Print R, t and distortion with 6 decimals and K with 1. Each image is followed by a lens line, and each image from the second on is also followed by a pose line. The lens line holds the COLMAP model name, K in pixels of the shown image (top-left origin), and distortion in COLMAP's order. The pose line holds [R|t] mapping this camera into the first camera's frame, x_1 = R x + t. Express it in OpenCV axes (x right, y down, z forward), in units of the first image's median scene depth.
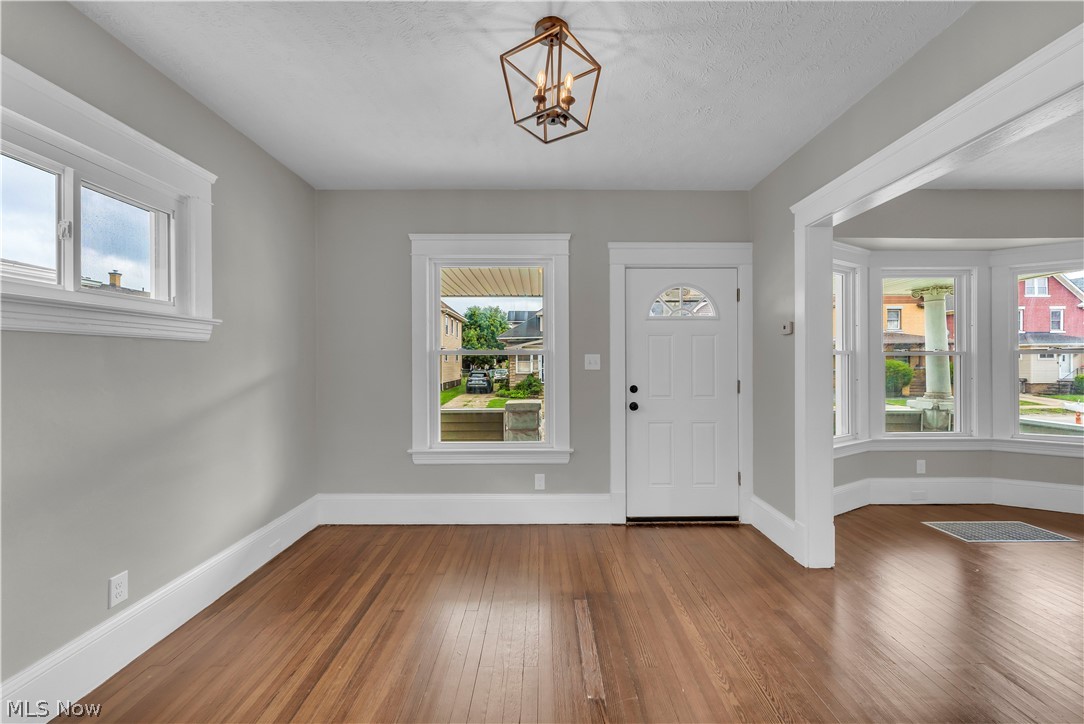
lens RADIAL K [[443.5, 0, 542.0], [0, 443.5, 362.0], [0, 0, 1]] dist [-0.001126, -0.000189]
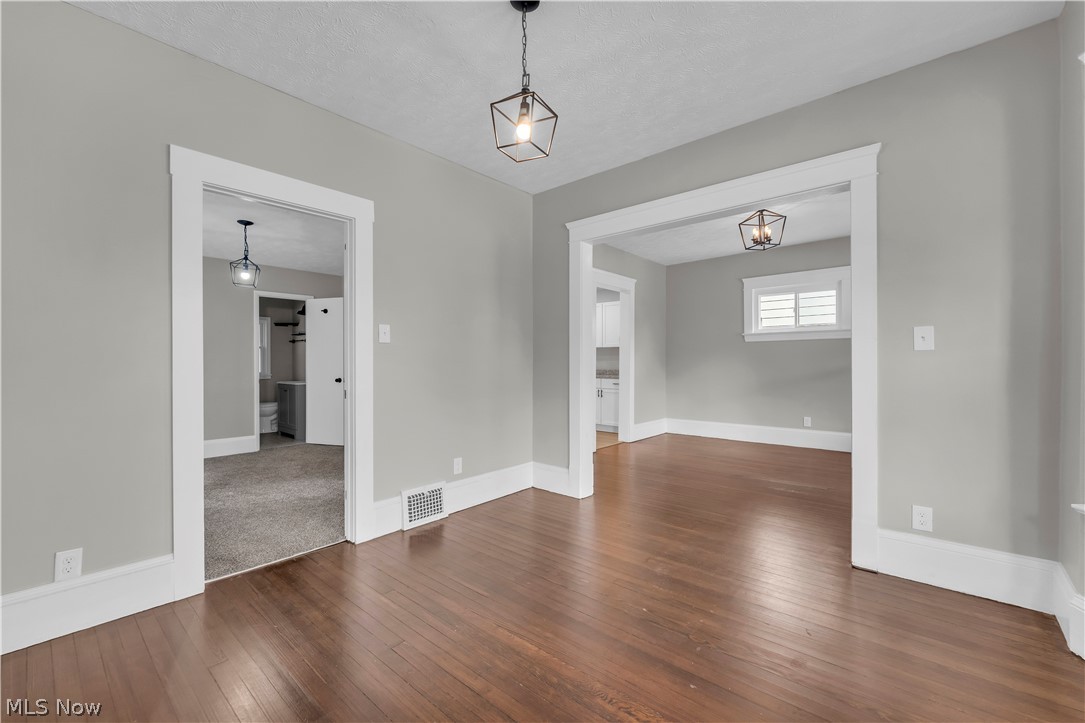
lens RADIAL K [[436.5, 0, 536.0], [0, 436.5, 359.7], [0, 0, 1]] dist [0.001066, 0.000011]
pose [[-0.675932, 0.001314, -0.736963, 1.353171], [0.004754, 0.999985, -0.002577, 0.041524], [0.736949, -0.005246, -0.675928, 0.882661]]
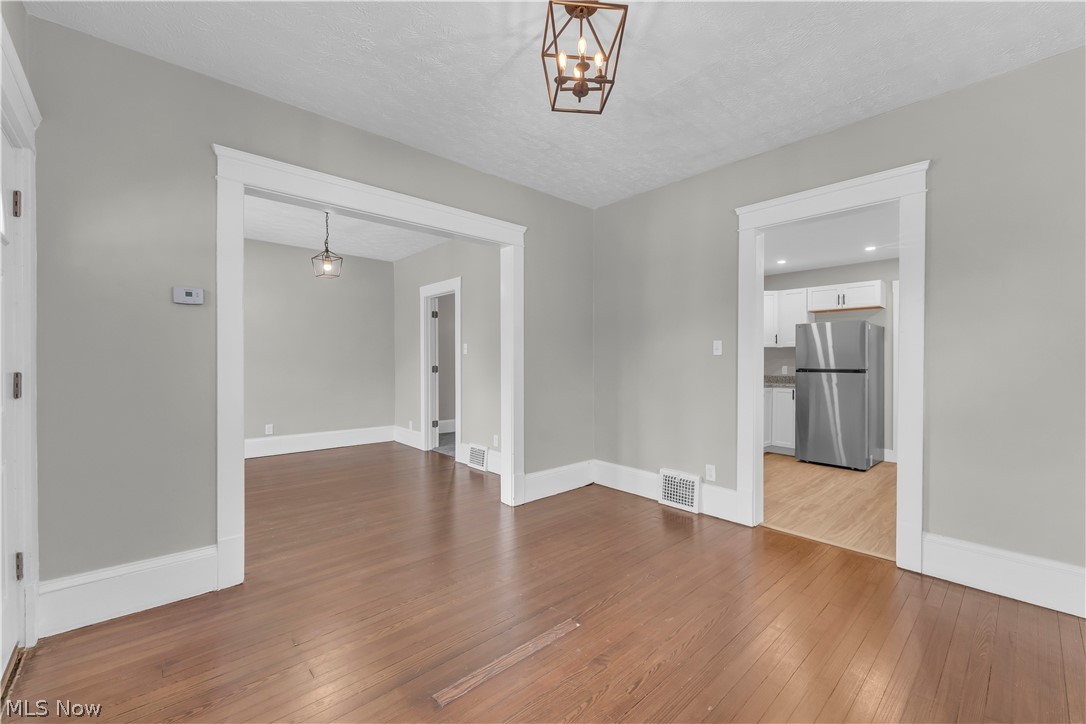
lens RADIAL K [[439.2, 0, 543.0], [0, 439.2, 362.0], [0, 0, 1]] dist [-0.001064, -0.000312]
pose [[-0.670473, 0.000089, 0.741934, -0.334330], [0.001462, 0.999998, 0.001202, 0.029240], [-0.741932, 0.001891, -0.670472, 0.895009]]
